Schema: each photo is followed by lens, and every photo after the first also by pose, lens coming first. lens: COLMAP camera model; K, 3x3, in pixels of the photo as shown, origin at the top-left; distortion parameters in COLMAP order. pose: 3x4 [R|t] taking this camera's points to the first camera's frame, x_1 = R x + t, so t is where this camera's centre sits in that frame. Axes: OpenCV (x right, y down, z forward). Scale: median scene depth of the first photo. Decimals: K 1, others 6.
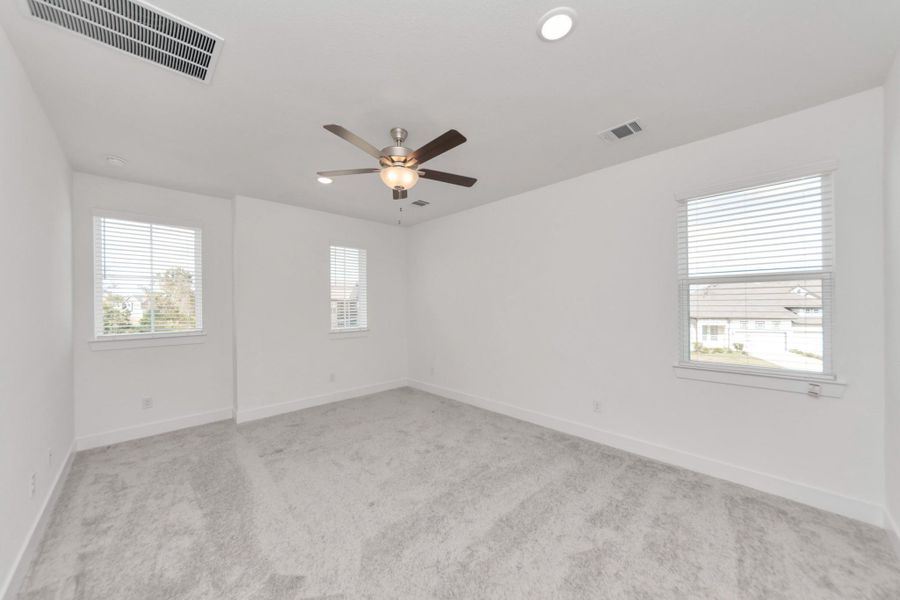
lens RADIAL K [[321.4, 0, 441.3], [0, 321.4, 306.6], [0, 0, 1]] dist [-0.001134, -0.000605]
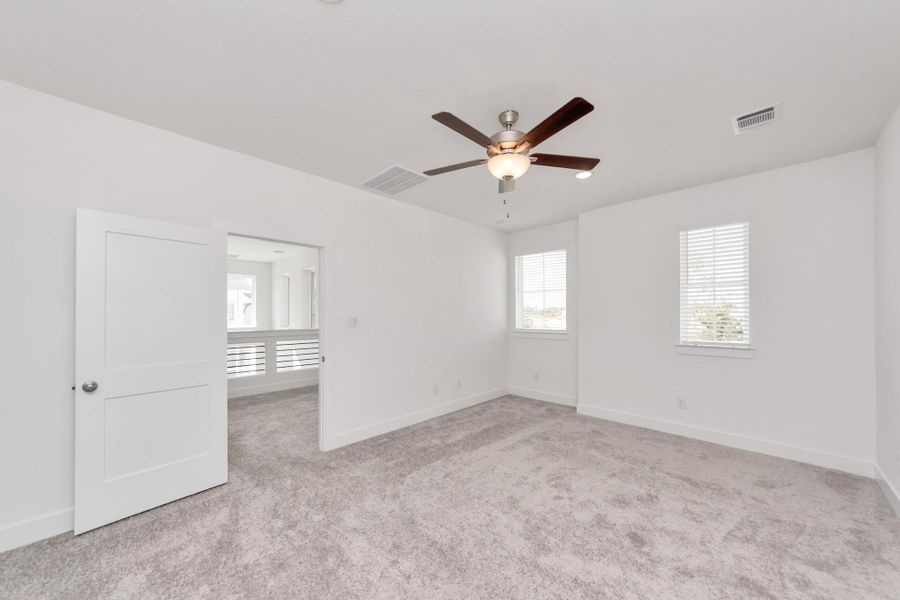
lens RADIAL K [[321.4, 0, 444.4], [0, 321.4, 305.5], [0, 0, 1]] dist [-0.001134, -0.000605]
pose [[0.028329, -0.008301, -0.999564, 0.593216], [0.003003, 0.999962, -0.008220, -0.013158], [0.999594, -0.002769, 0.028352, 0.585944]]
